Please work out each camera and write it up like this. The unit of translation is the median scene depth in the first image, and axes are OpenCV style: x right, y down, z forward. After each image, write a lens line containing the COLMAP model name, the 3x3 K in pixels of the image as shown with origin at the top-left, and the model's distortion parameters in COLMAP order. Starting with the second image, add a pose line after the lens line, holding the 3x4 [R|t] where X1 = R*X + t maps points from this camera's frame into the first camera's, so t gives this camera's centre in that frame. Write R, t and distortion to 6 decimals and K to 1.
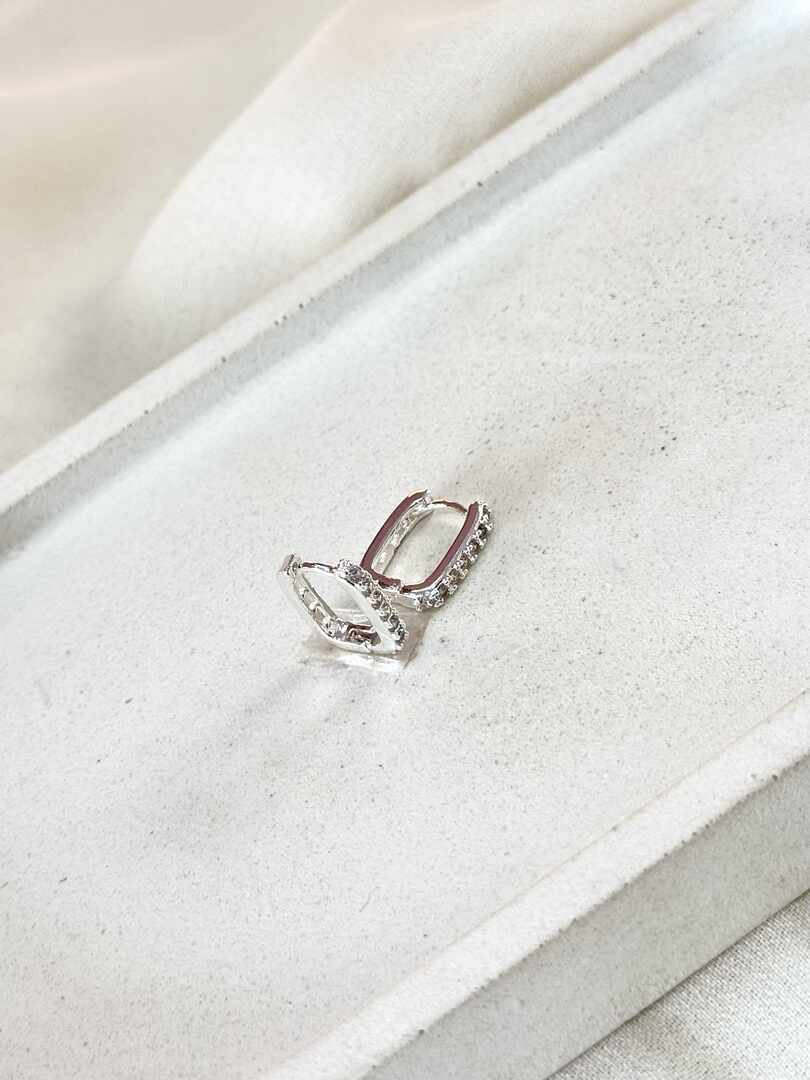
lens RADIAL K [[2187.9, 0, 373.1], [0, 2187.9, 497.0], [0, 0, 1]] dist [0.208362, 0.000000]
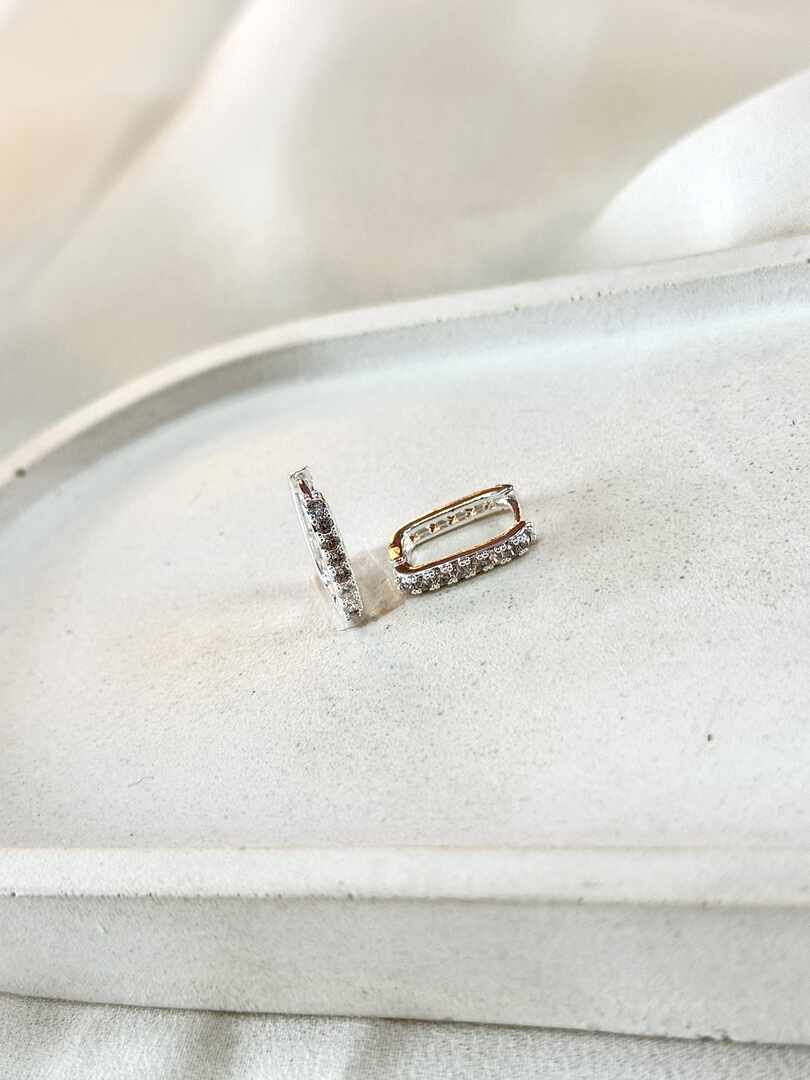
lens RADIAL K [[1881.2, 0, 407.2], [0, 1881.2, 536.5], [0, 0, 1]] dist [0.179873, 0.000000]
pose [[0.713317, 0.499578, -0.491529, 0.450982], [-0.431740, 0.865695, 0.253321, -0.200058], [0.552068, 0.031515, 0.833203, 0.256165]]
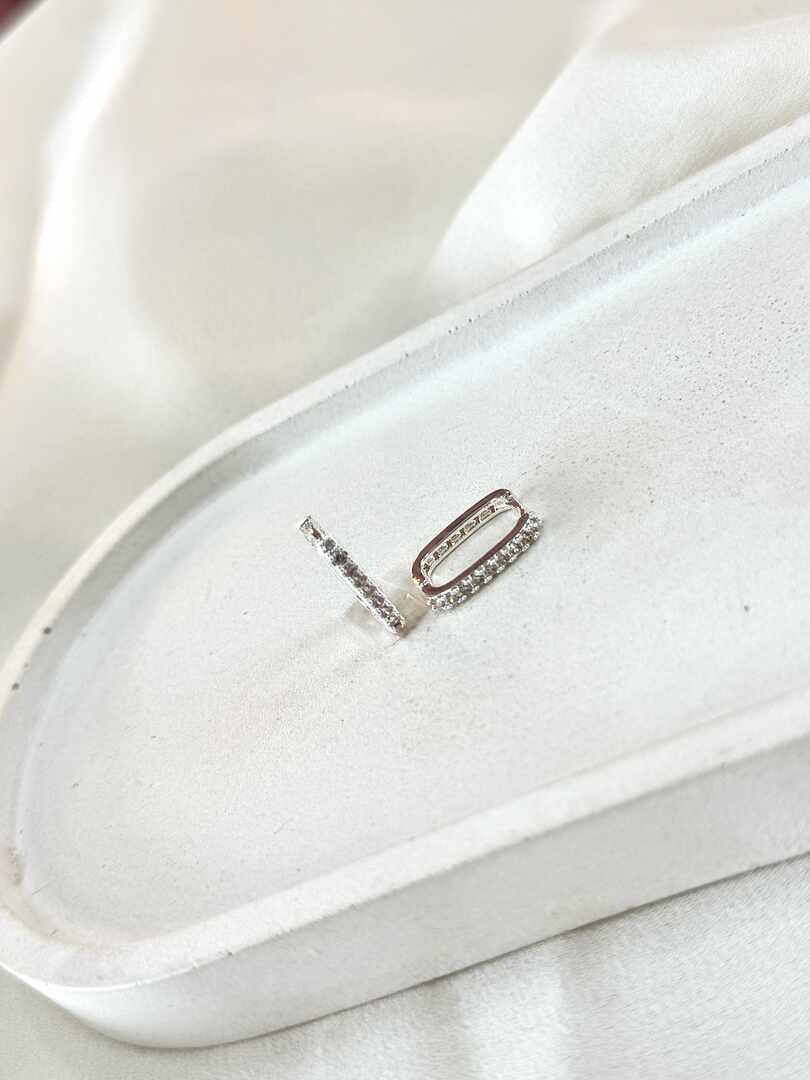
lens RADIAL K [[1502.1, 0, 422.2], [0, 1502.1, 548.1], [0, 0, 1]] dist [0.176321, 0.000000]
pose [[0.899271, 0.199993, -0.388991, 0.346113], [-0.133612, 0.972439, 0.191077, -0.139834], [0.416485, -0.119856, 0.901208, 0.235420]]
